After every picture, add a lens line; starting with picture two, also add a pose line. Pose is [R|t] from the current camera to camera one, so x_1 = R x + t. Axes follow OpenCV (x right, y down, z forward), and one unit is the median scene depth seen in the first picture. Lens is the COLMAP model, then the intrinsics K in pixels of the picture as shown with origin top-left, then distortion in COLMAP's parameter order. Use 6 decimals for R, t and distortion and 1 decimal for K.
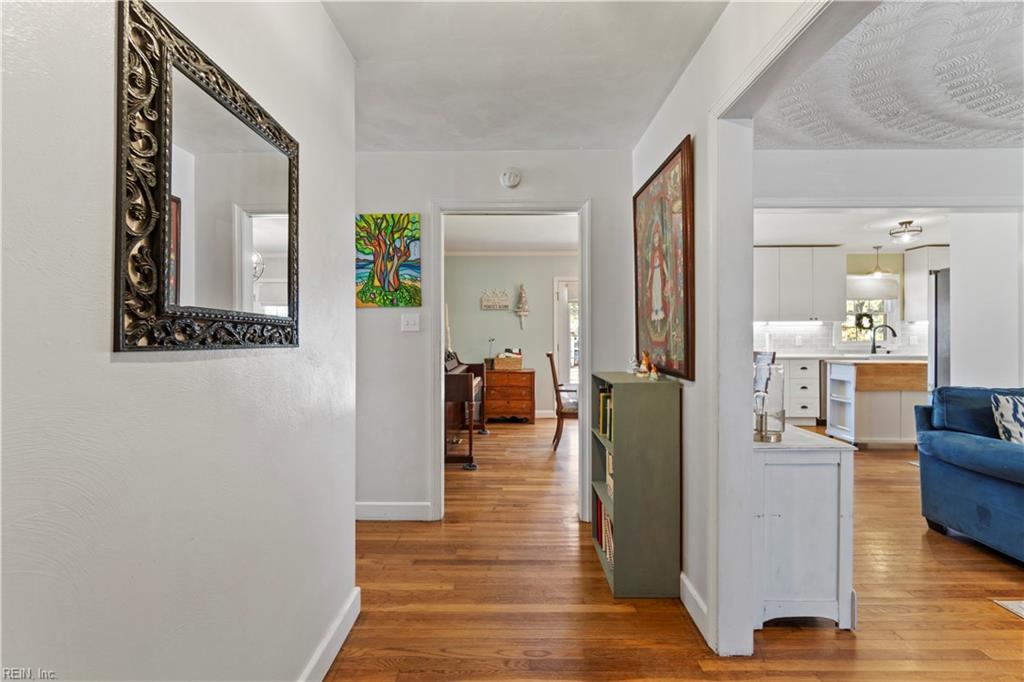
lens RADIAL K [[445.4, 0, 512.0], [0, 445.4, 341.0], [0, 0, 1]] dist [0.000165, 0.000064]
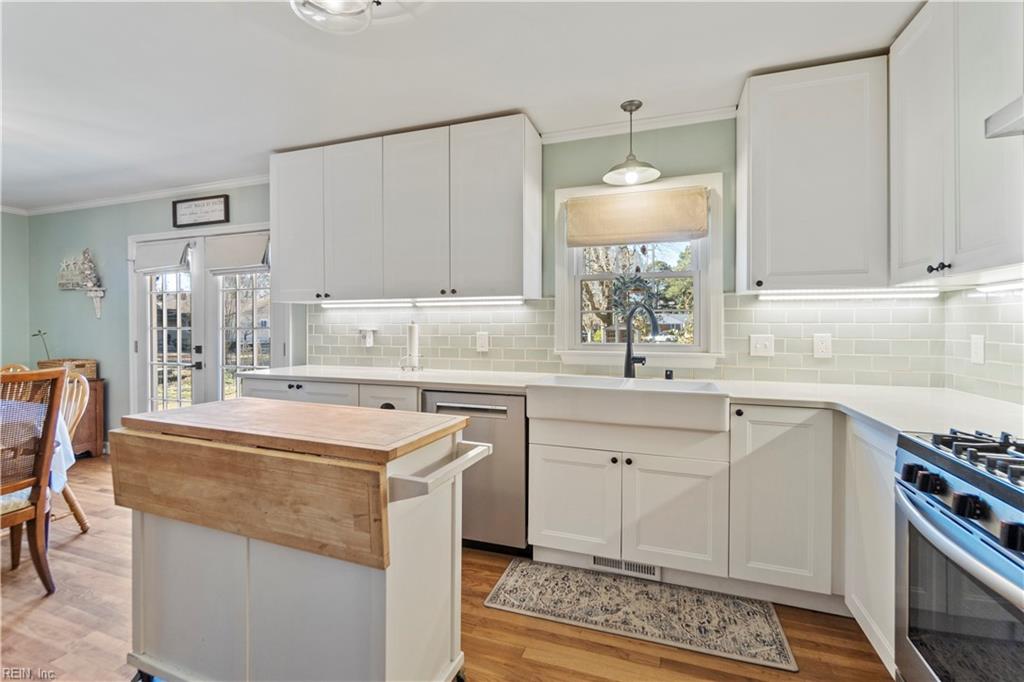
lens RADIAL K [[459.6, 0, 507.6], [0, 459.6, 326.7], [0, 0, 1]] dist [0.000115, 0.000137]
pose [[0.940630, 0.004579, -0.339402, 0.841953], [-0.006596, 0.999967, -0.004788, -0.013569], [0.339369, 0.006742, 0.940629, 0.572506]]
